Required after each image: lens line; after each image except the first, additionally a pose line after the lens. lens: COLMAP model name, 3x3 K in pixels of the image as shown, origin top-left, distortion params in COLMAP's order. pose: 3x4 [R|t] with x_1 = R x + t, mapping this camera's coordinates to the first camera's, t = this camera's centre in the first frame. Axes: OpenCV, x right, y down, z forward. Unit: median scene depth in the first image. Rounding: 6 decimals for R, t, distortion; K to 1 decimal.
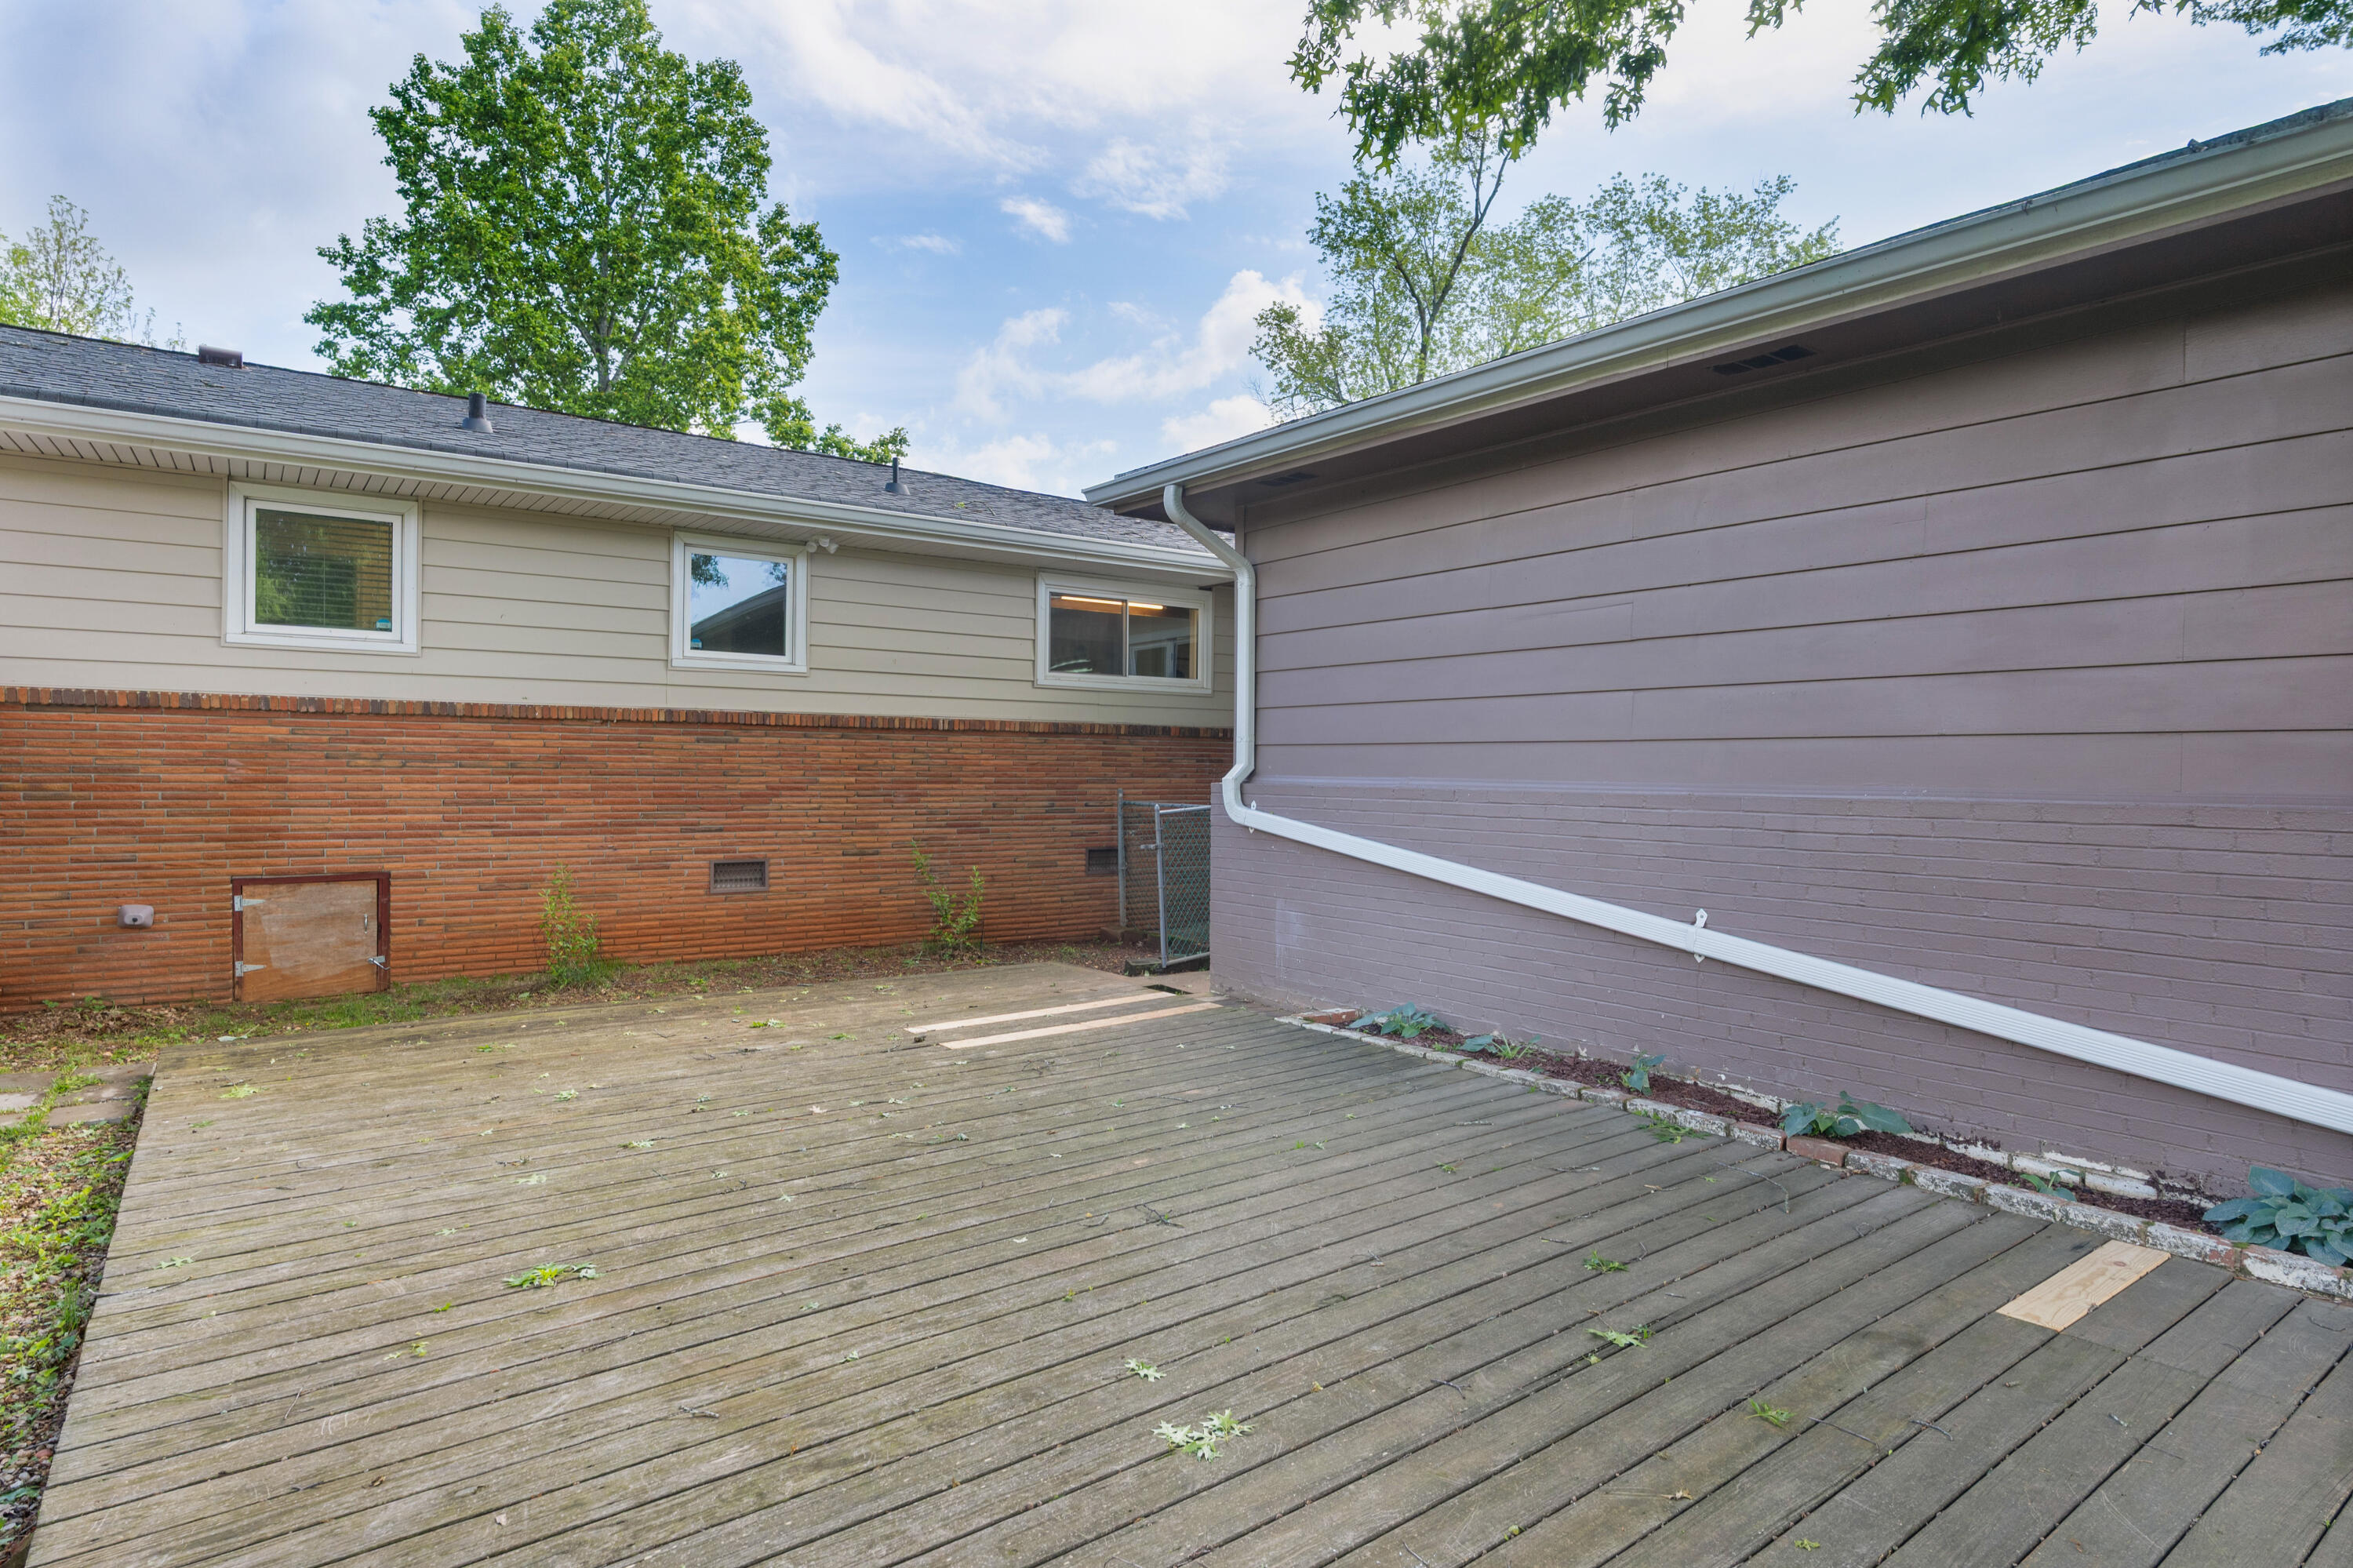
lens RADIAL K [[1259.9, 0, 1176.5], [0, 1259.9, 784.0], [0, 0, 1]] dist [-0.000262, 0.000179]
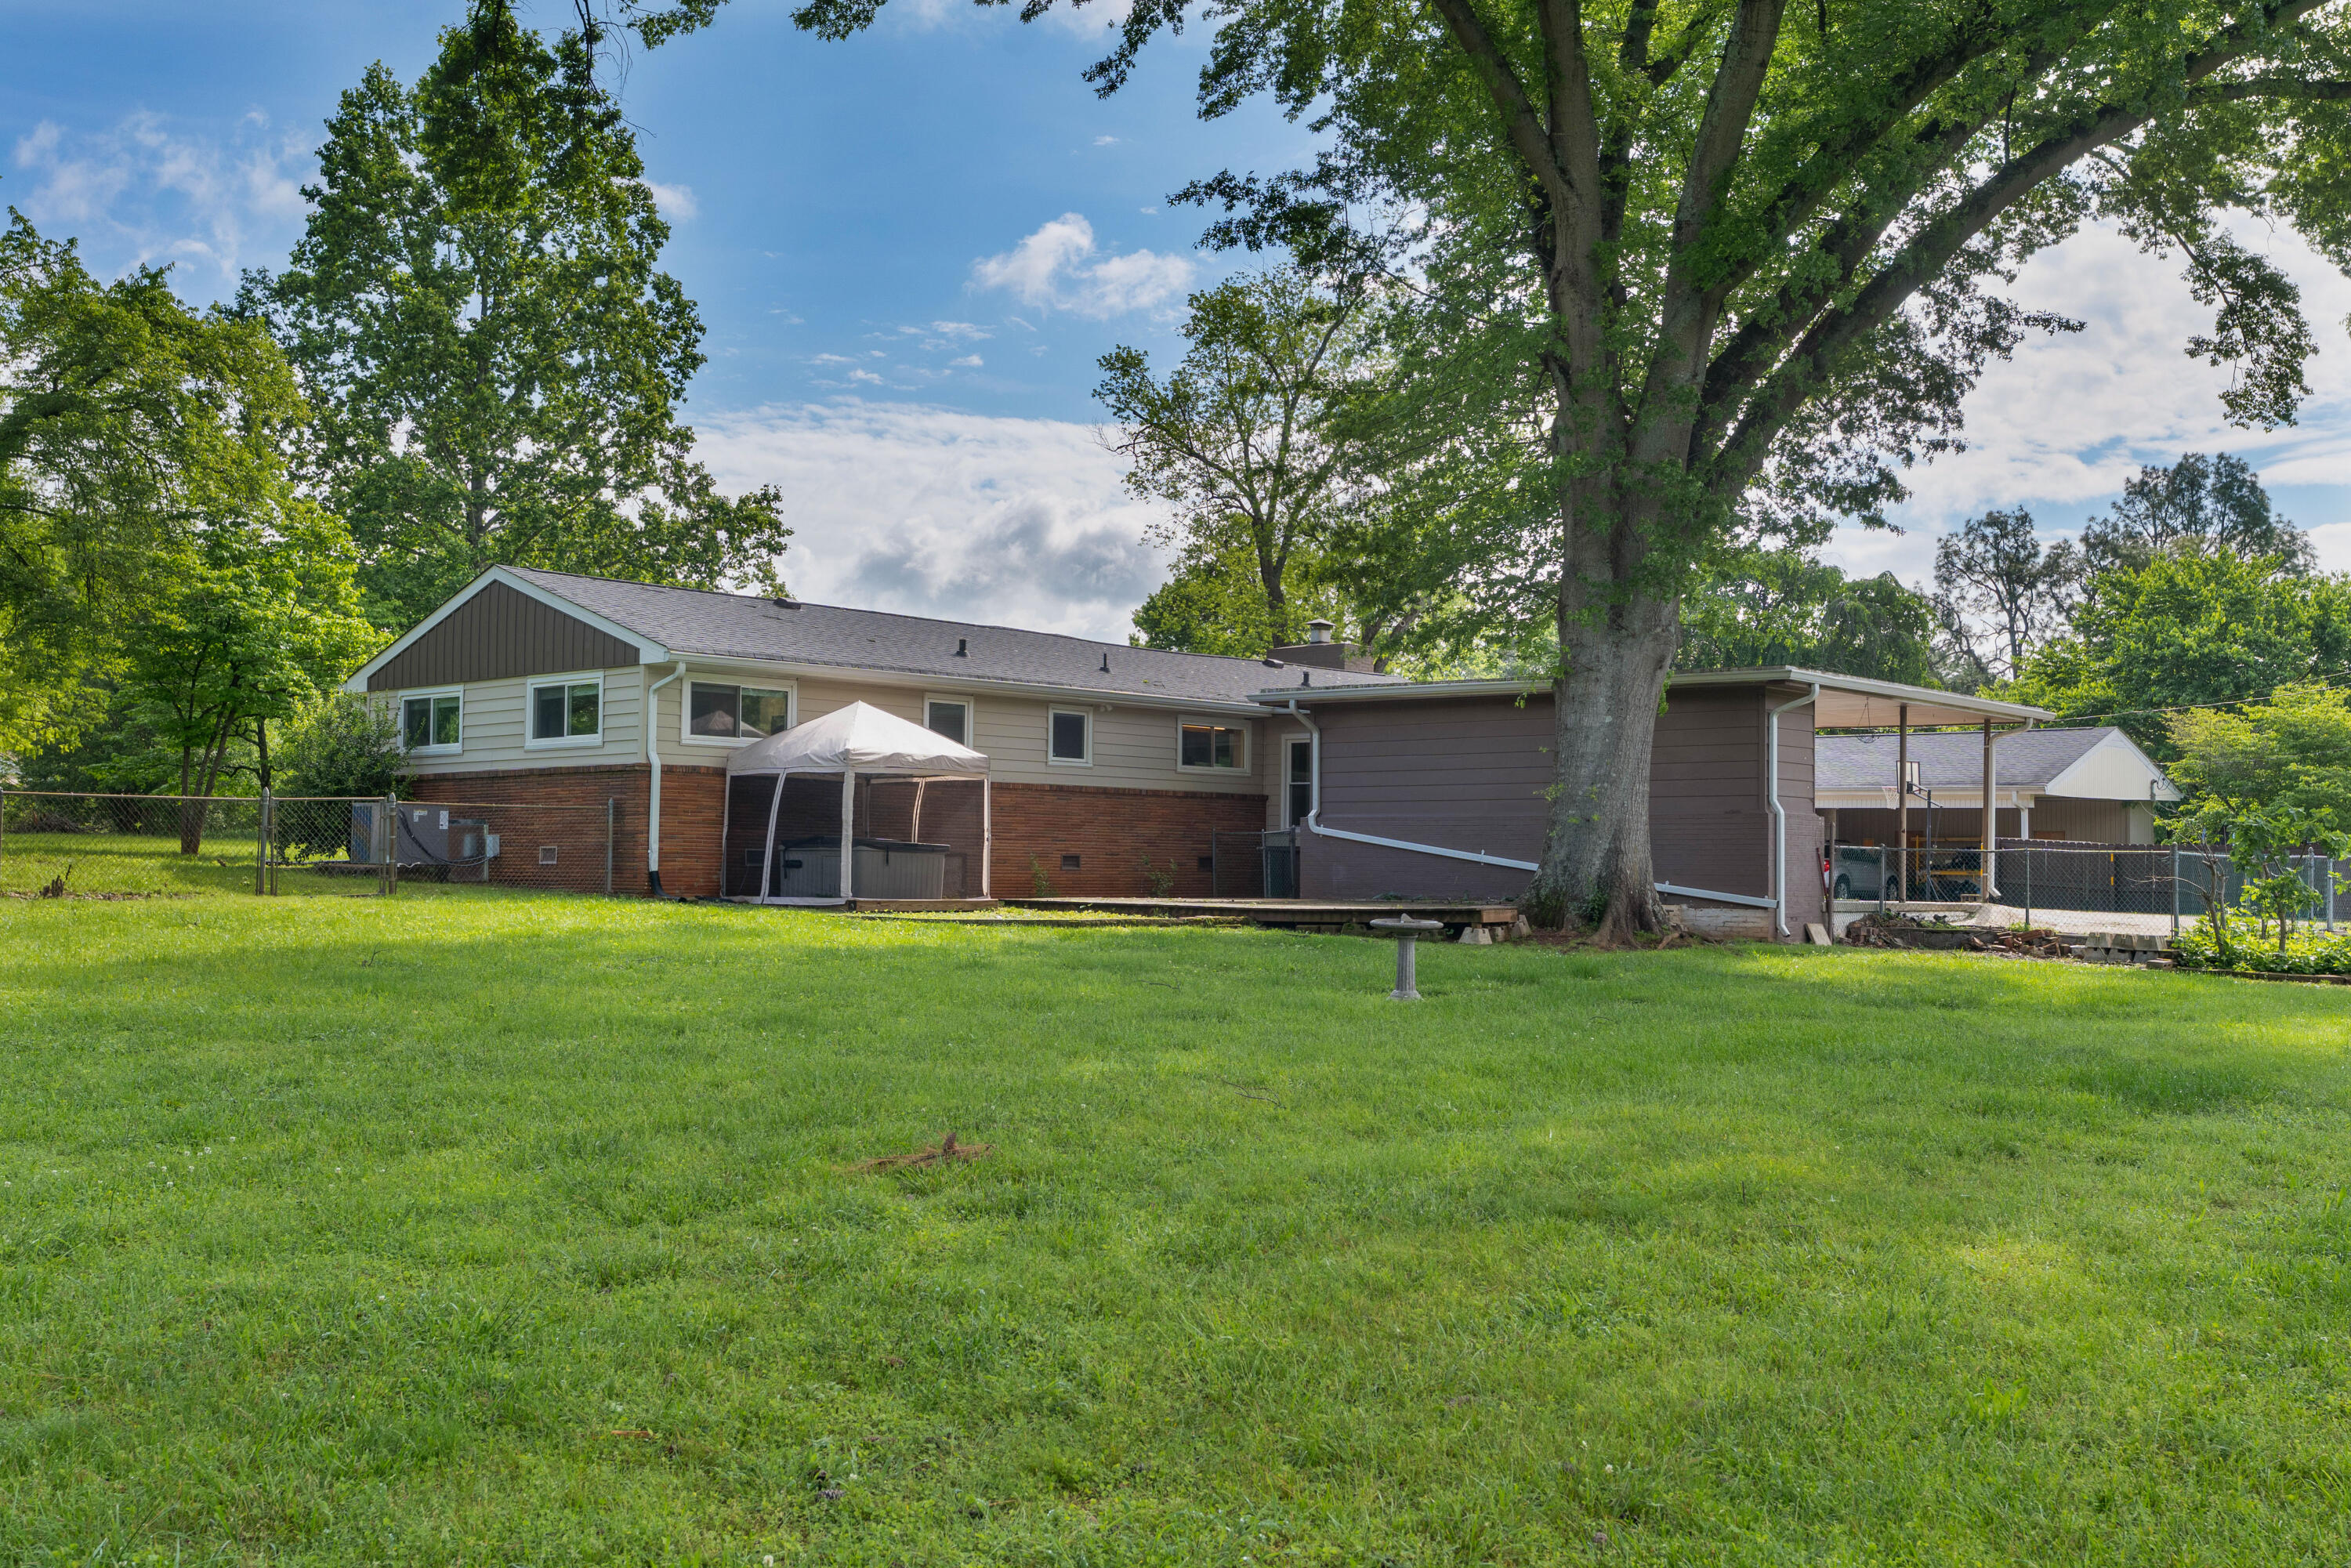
lens RADIAL K [[2180.9, 0, 1175.5], [0, 2180.9, 784.0], [0, 0, 1]] dist [-0.185328, -0.001892]
pose [[0.980114, 0.010278, 0.198167, -0.745184], [-0.000763, 0.998846, -0.048029, 0.097812], [-0.198432, 0.046923, 0.978991, -2.187821]]
